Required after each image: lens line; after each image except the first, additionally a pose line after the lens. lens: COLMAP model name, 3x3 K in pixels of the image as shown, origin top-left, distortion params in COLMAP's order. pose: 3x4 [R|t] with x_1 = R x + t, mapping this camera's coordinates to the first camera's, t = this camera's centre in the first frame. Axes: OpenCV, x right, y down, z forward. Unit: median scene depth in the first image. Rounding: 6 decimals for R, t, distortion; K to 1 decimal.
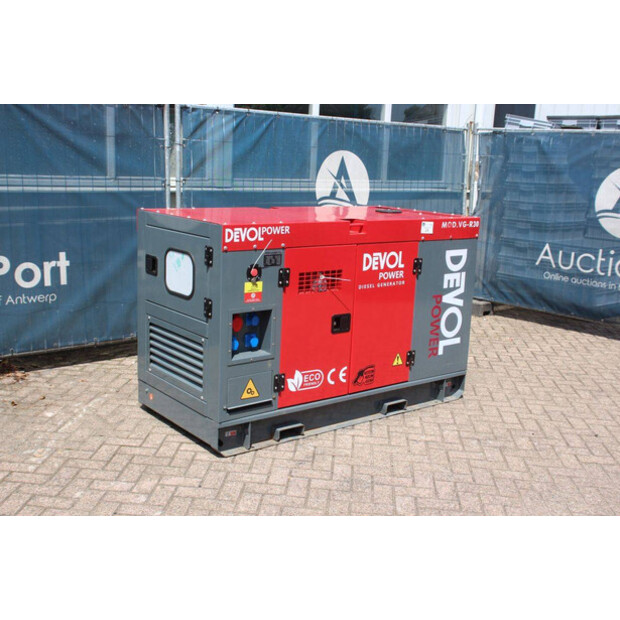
lens RADIAL K [[762.3, 0, 304.6], [0, 762.3, 306.3], [0, 0, 1]] dist [0.013692, 0.000000]
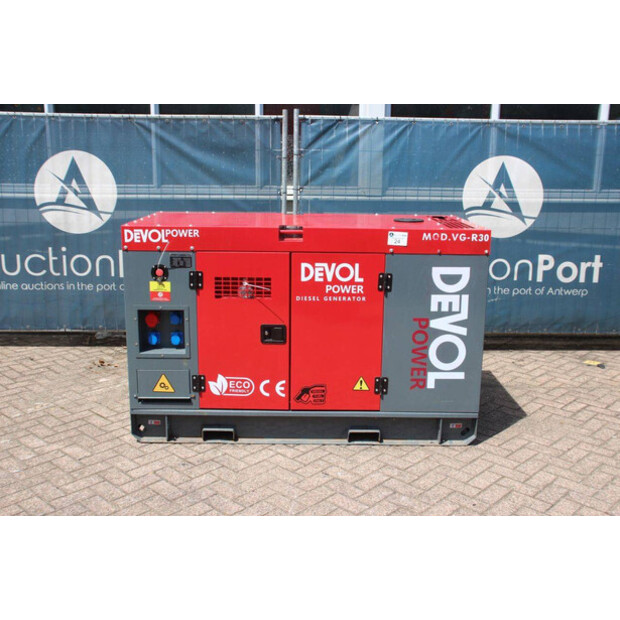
lens RADIAL K [[689.1, 0, 304.3], [0, 689.1, 312.1], [0, 0, 1]] dist [-0.015170, 0.000000]
pose [[0.784757, 0.101797, -0.611387, 0.576051], [-0.100988, 0.994239, 0.035919, -0.038148], [0.611521, 0.033555, 0.790516, 0.324712]]
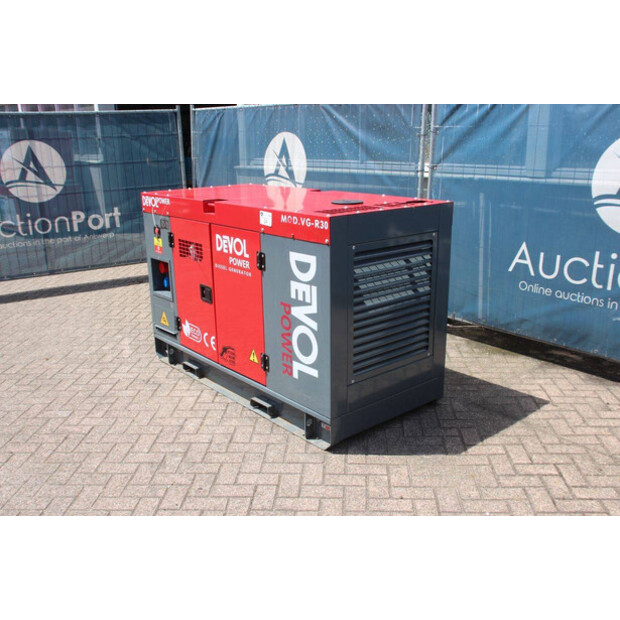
lens RADIAL K [[617.0, 0, 308.7], [0, 617.0, 310.0], [0, 0, 1]] dist [-0.058779, 0.000000]
pose [[0.038793, 0.230858, -0.972214, 0.876708], [-0.182775, 0.958171, 0.220231, -0.169162], [0.982389, 0.169153, 0.079365, 1.029568]]
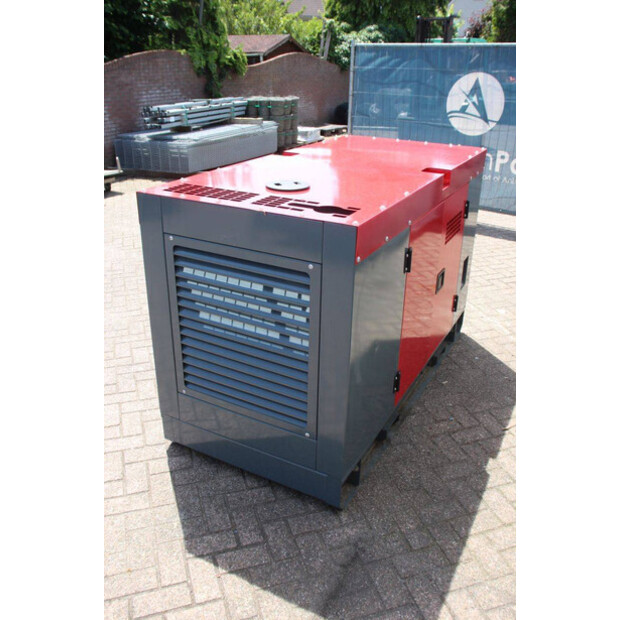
lens RADIAL K [[560.9, 0, 307.9], [0, 560.9, 311.7], [0, 0, 1]] dist [-0.125078, 0.115789]
pose [[-0.912220, 0.118718, -0.392124, 0.311156], [-0.134371, 0.817464, 0.560087, -0.324391], [0.387039, 0.563612, -0.729754, 1.538824]]
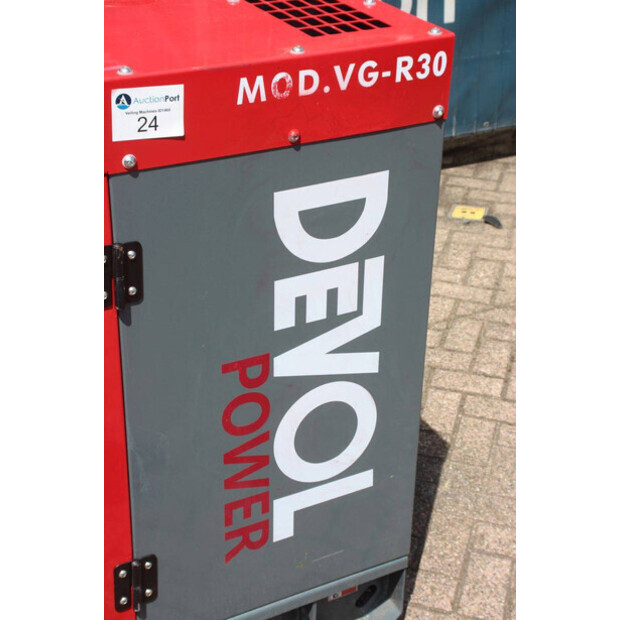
lens RADIAL K [[1092.0, 0, 292.5], [0, 1092.0, 308.2], [0, 0, 1]] dist [0.211849, 0.000000]
pose [[0.980850, 0.070466, -0.181573, 0.269386], [-0.013599, 0.954759, 0.297068, -0.147680], [0.194292, -0.288910, 0.937434, 0.704287]]
